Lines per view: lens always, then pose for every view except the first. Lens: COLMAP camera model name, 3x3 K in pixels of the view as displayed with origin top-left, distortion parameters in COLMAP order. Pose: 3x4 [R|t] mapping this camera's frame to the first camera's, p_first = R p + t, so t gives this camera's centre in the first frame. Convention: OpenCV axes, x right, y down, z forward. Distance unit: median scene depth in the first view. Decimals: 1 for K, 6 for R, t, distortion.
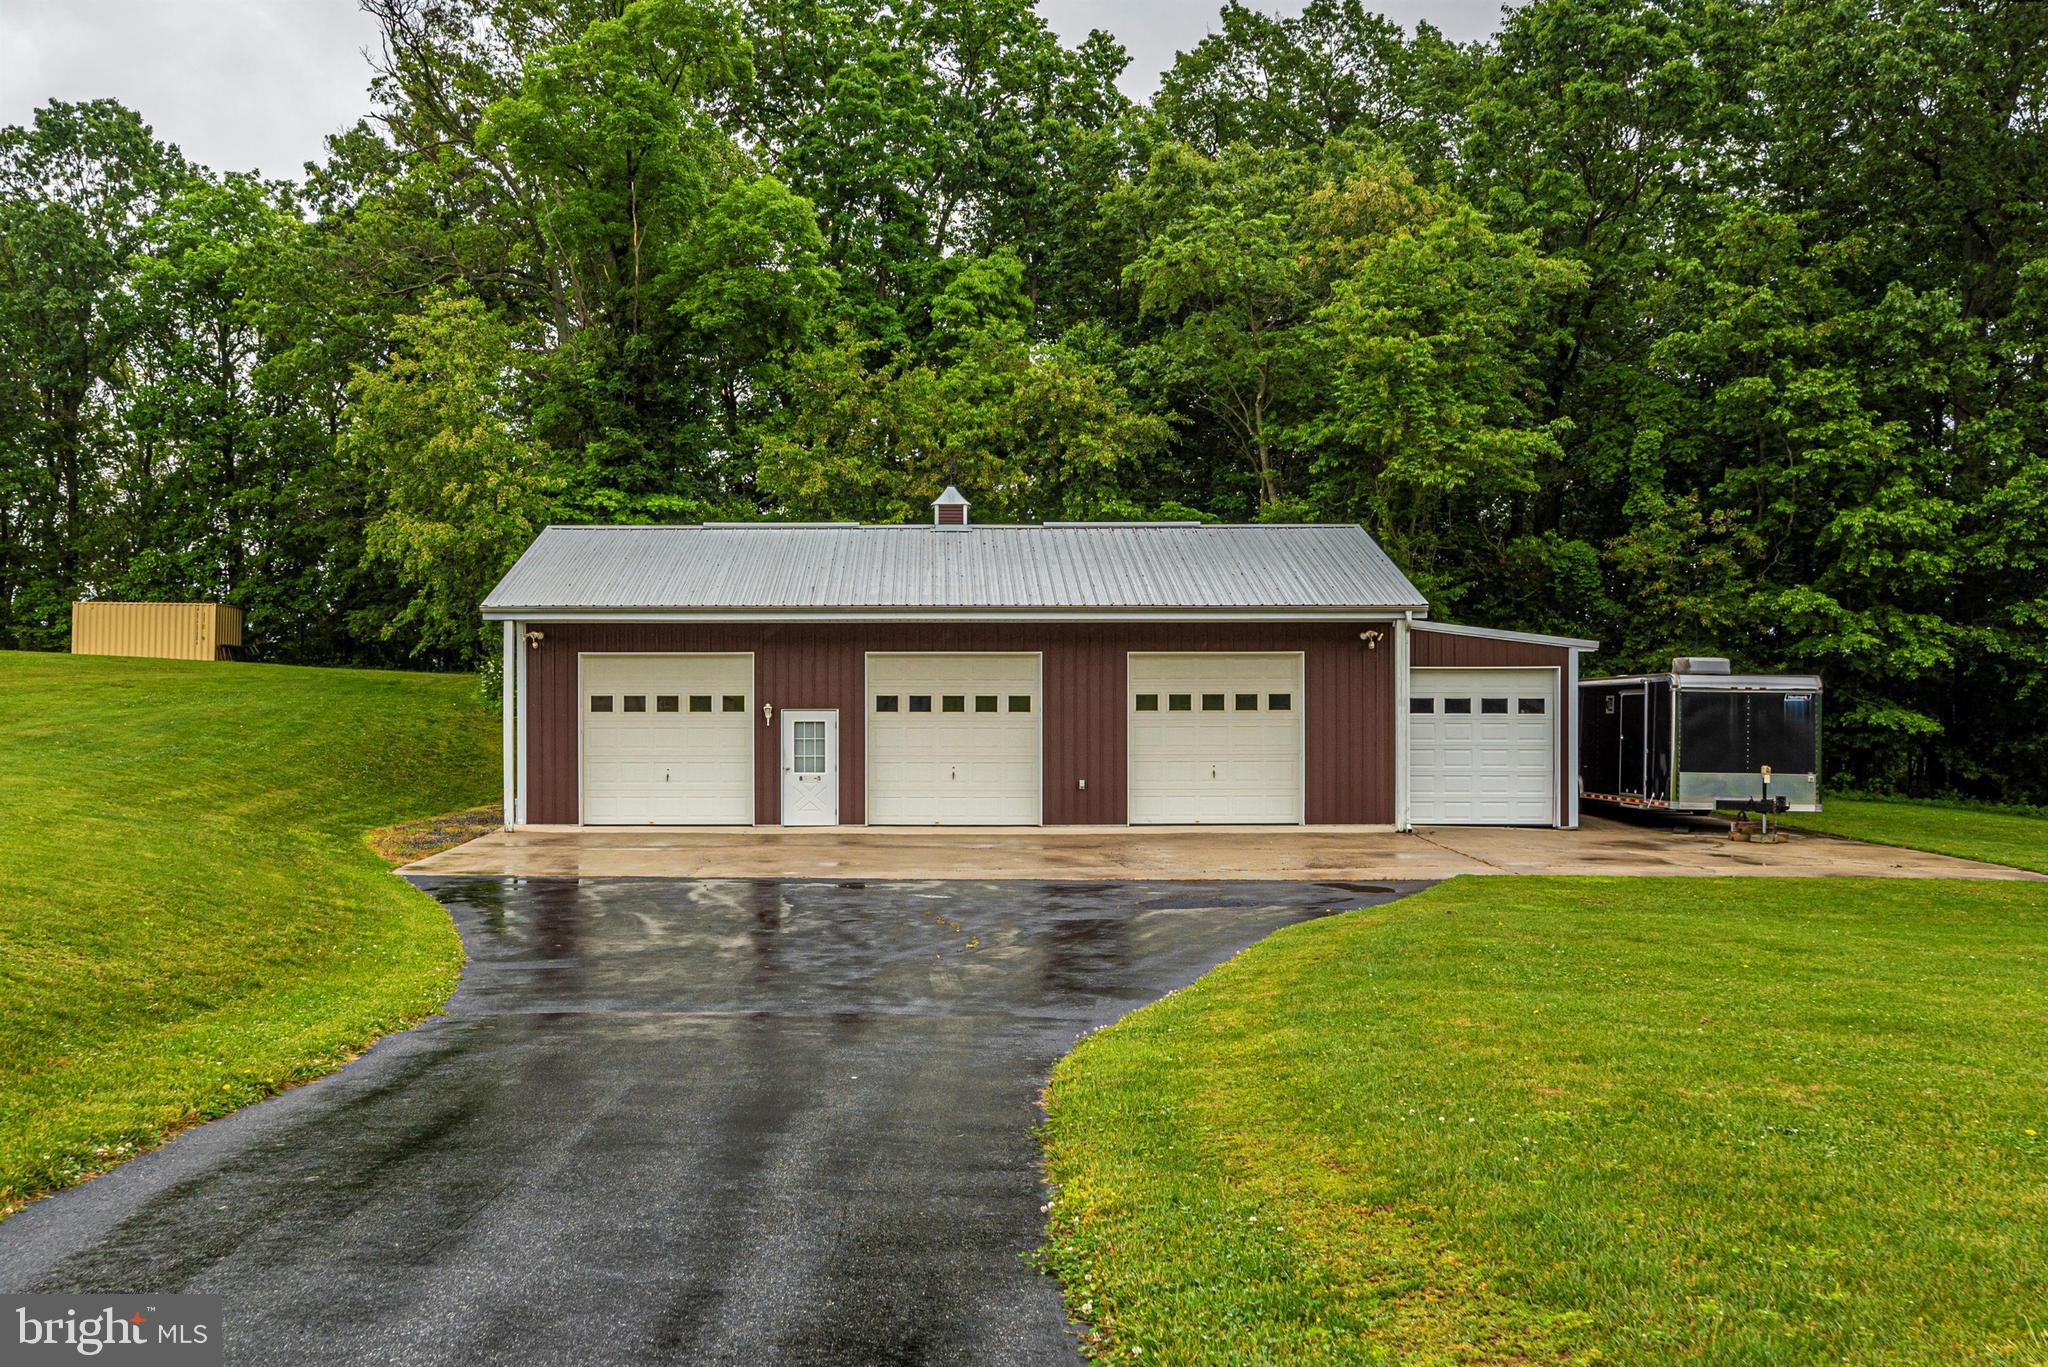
lens RADIAL K [[1883.9, 0, 921.4], [0, 1883.9, 688.3], [0, 0, 1]] dist [0.010062, 0.000000]
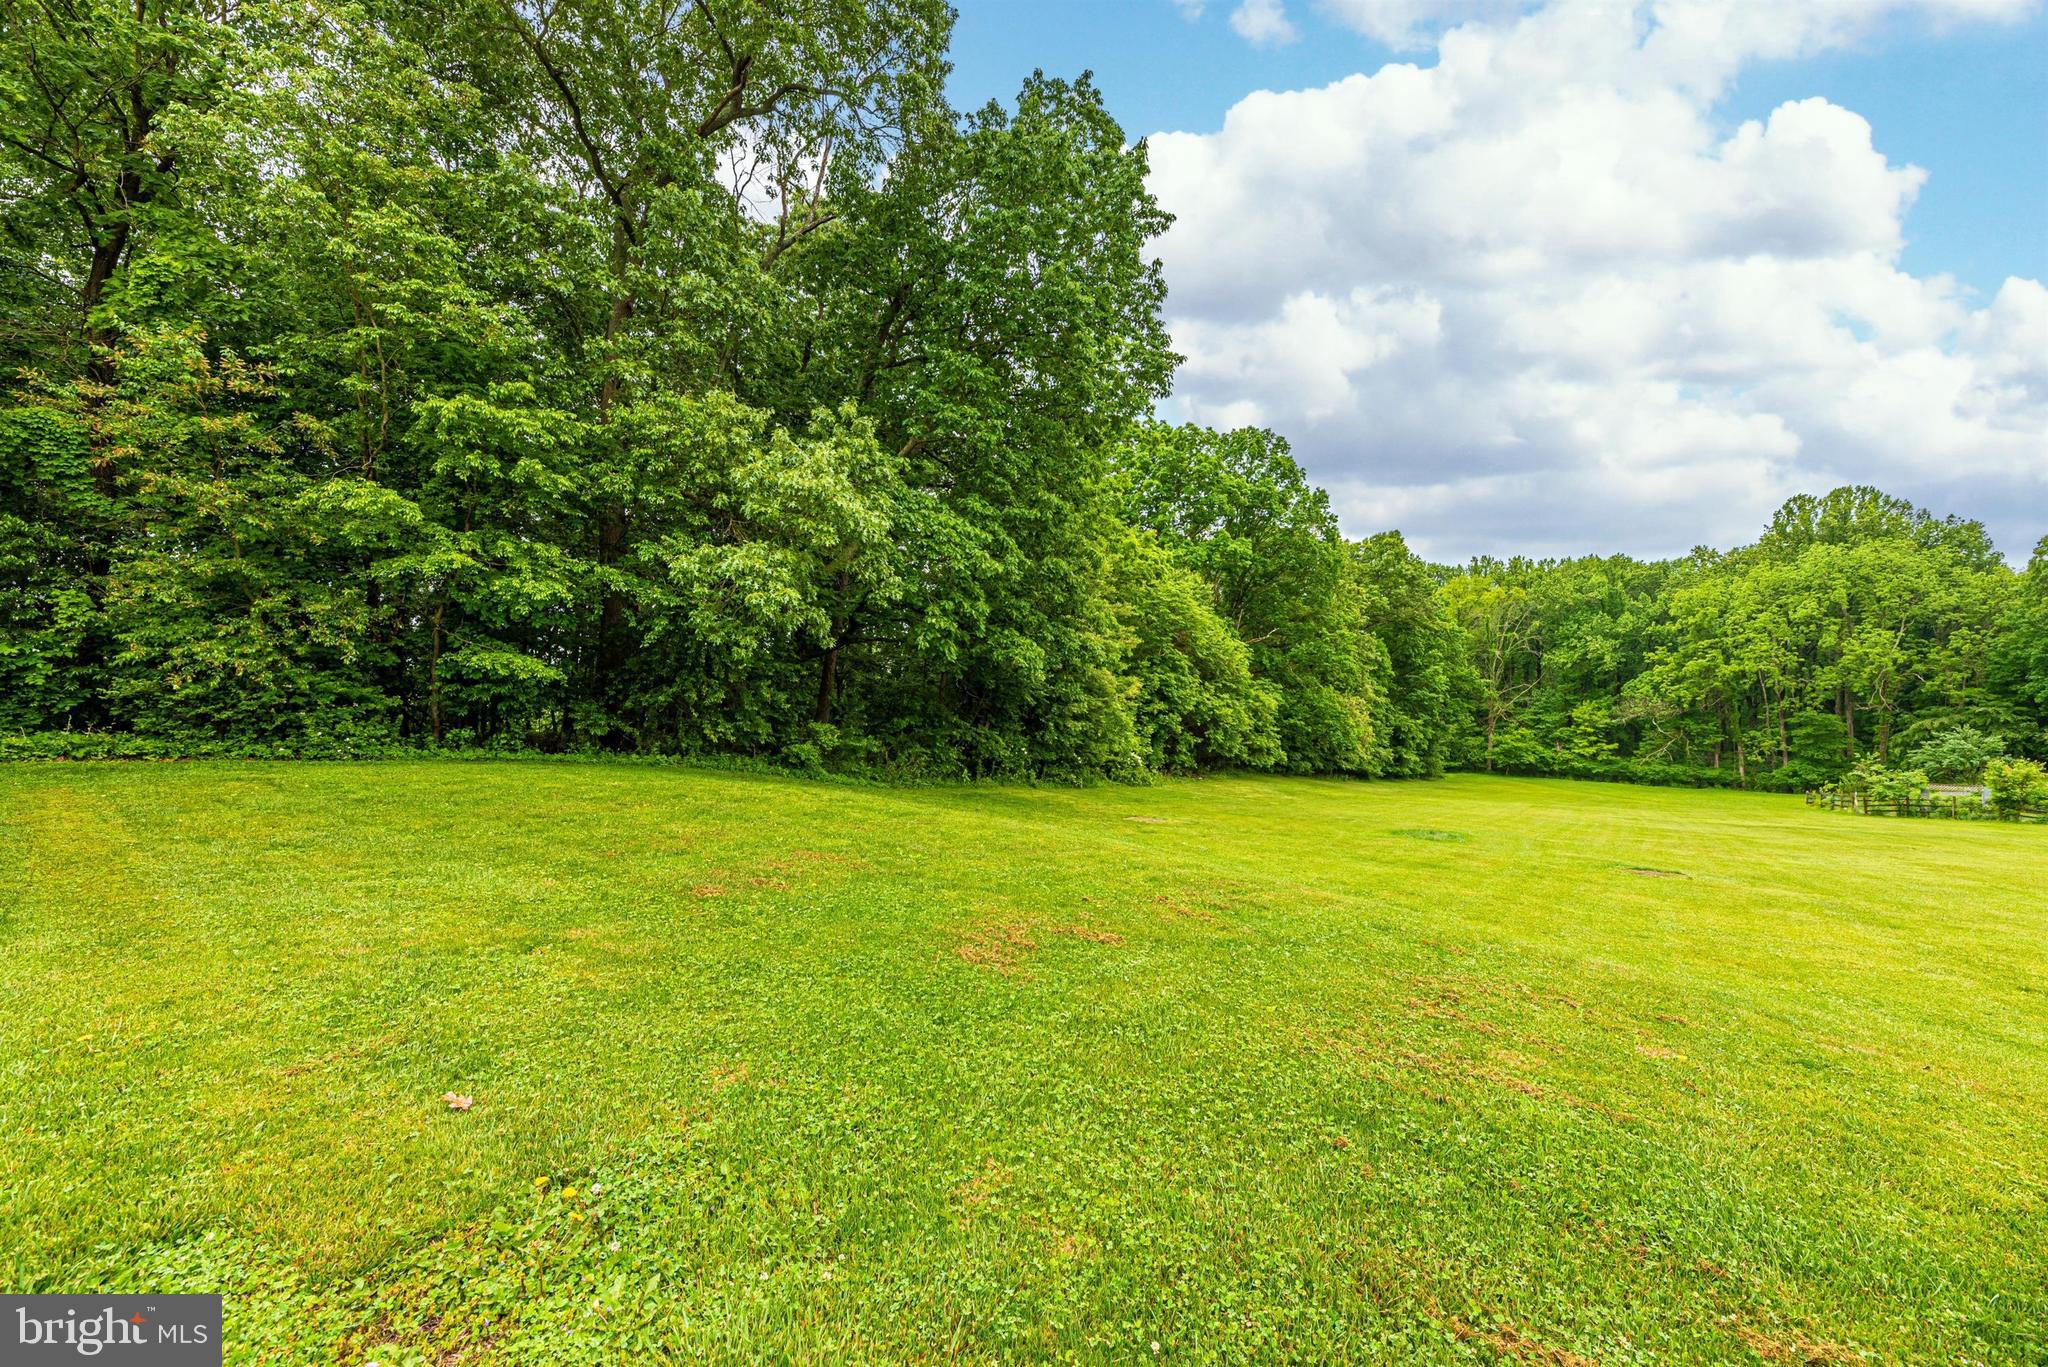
lens RADIAL K [[822.8, 0, 1024.4], [0, 822.8, 680.1], [0, 0, 1]] dist [-0.000557, 0.000946]
pose [[0.605691, 0.019849, 0.795452, 0.369934], [-0.004098, 0.999753, -0.021827, 0.031634], [-0.795689, 0.009961, 0.605623, 0.602391]]
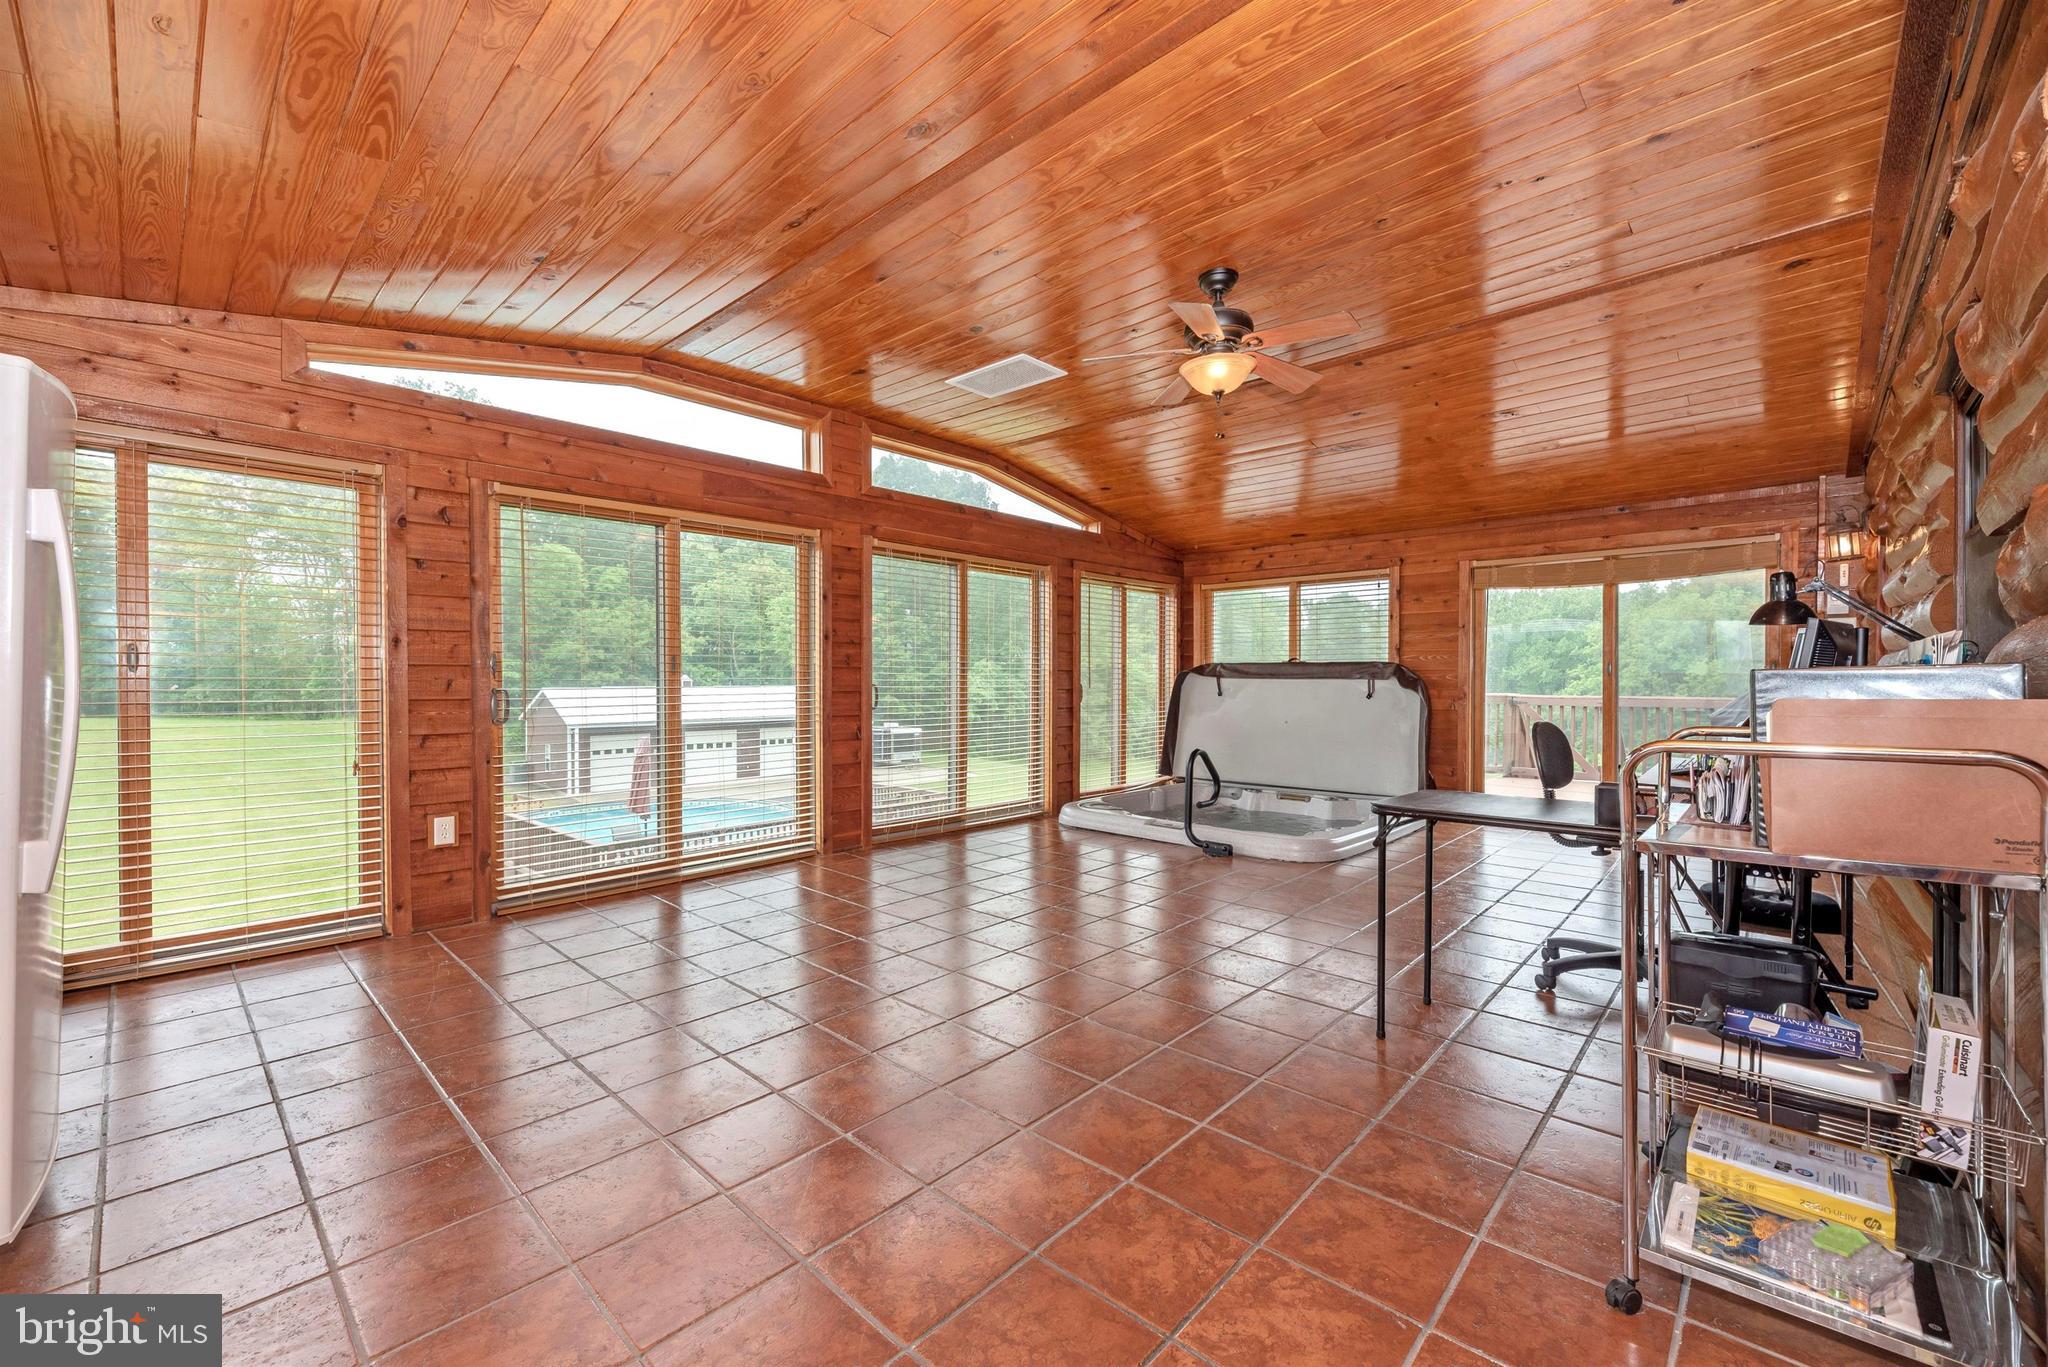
lens RADIAL K [[822.8, 0, 1022.1], [0, 822.8, 685.7], [0, 0, 1]] dist [-0.000557, 0.000946]
pose [[0.720674, -0.006174, 0.693247, -0.469119], [-0.001524, 0.999944, 0.010490, -0.090563], [-0.693273, -0.008616, 0.720624, -0.347560]]
